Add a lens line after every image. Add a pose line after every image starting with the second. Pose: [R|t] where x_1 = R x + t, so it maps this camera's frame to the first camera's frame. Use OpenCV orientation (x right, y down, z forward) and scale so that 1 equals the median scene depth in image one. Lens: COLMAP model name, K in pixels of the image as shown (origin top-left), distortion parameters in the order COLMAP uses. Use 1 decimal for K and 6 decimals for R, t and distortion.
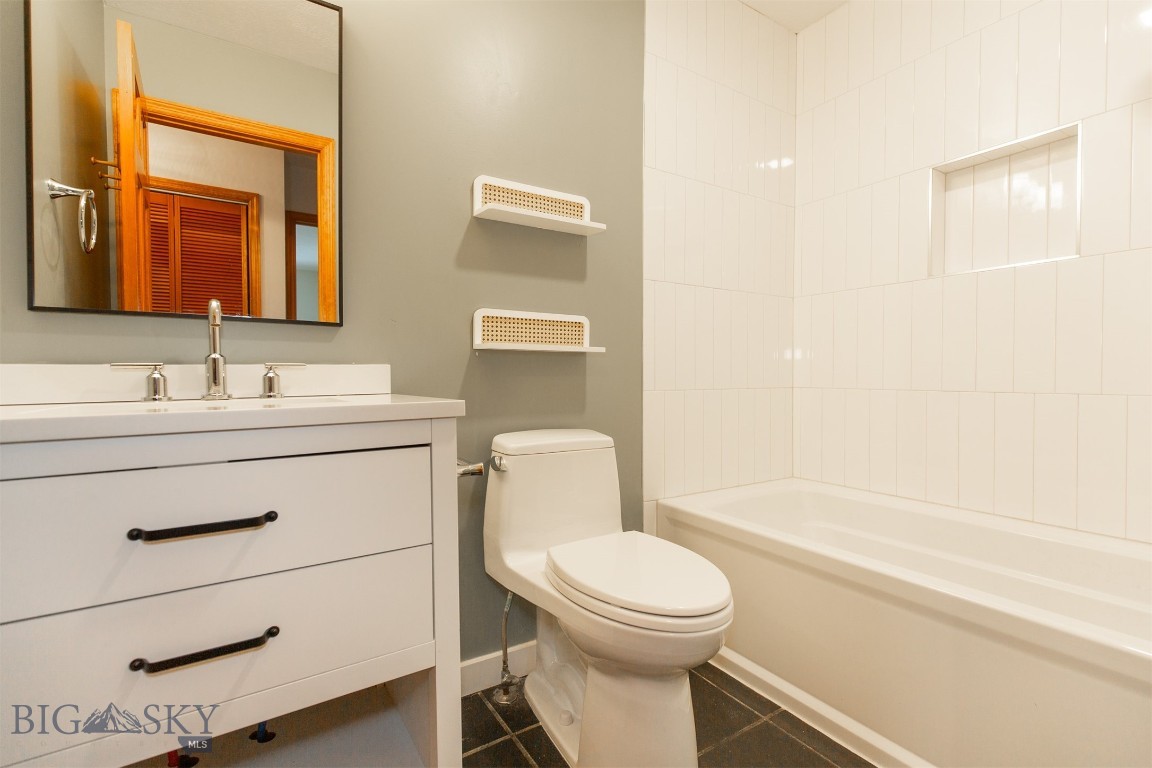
lens RADIAL K [[523.0, 0, 581.2], [0, 523.0, 384.0], [0, 0, 1]] dist [0.000270, -0.001079]
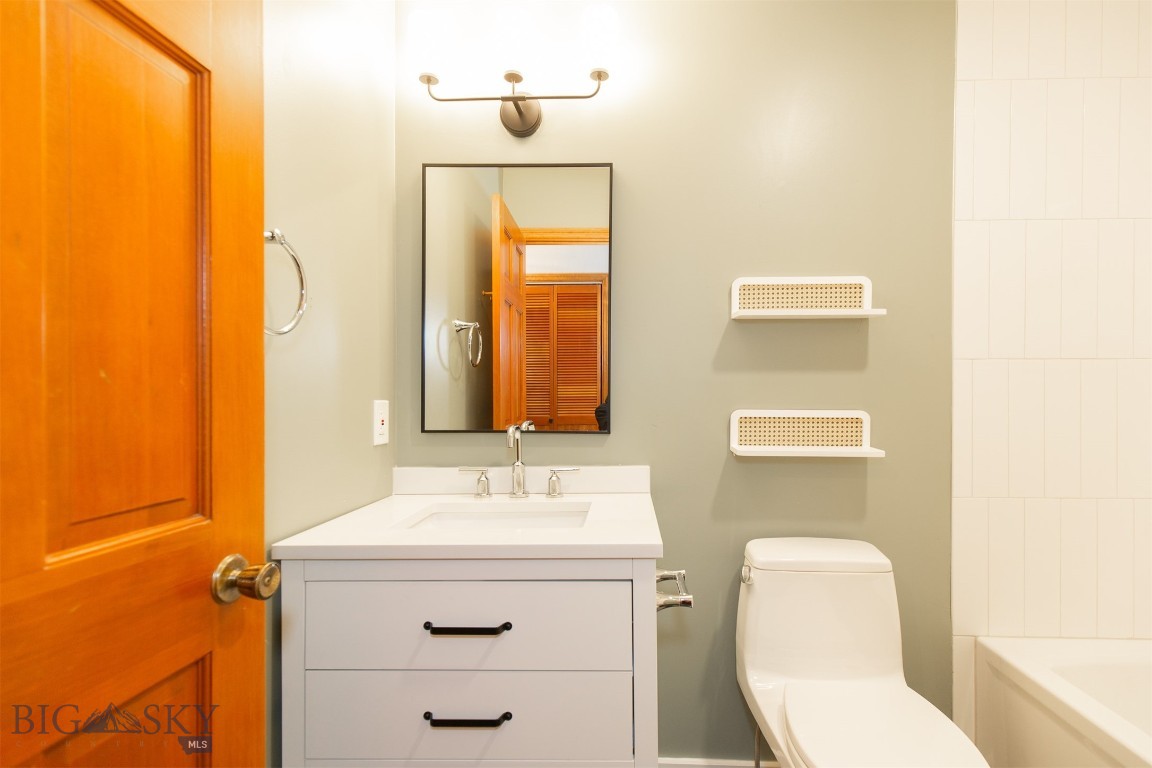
lens RADIAL K [[525.1, 0, 613.9], [0, 525.1, 396.2], [0, 0, 1]] dist [0.010199, -0.000132]
pose [[0.821292, 0.005375, -0.570483, 0.180008], [-0.012527, 0.999884, -0.008614, -0.152479], [0.570371, 0.014221, 0.821264, 0.035292]]
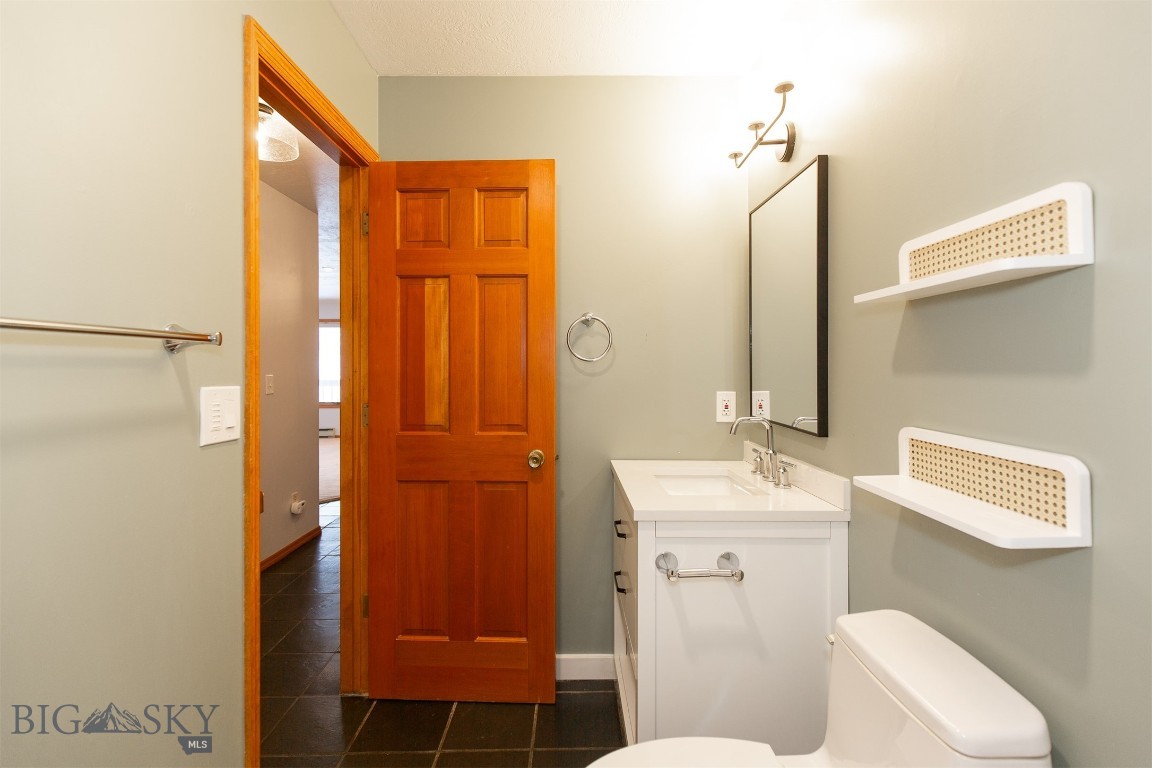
lens RADIAL K [[542.4, 0, 577.9], [0, 542.4, 363.6], [0, 0, 1]] dist [-0.005103, -0.000546]
pose [[-0.542095, -0.001445, -0.840316, 0.651481], [-0.010276, 0.999935, 0.004910, -0.221257], [0.840254, 0.011297, -0.542075, 0.979967]]
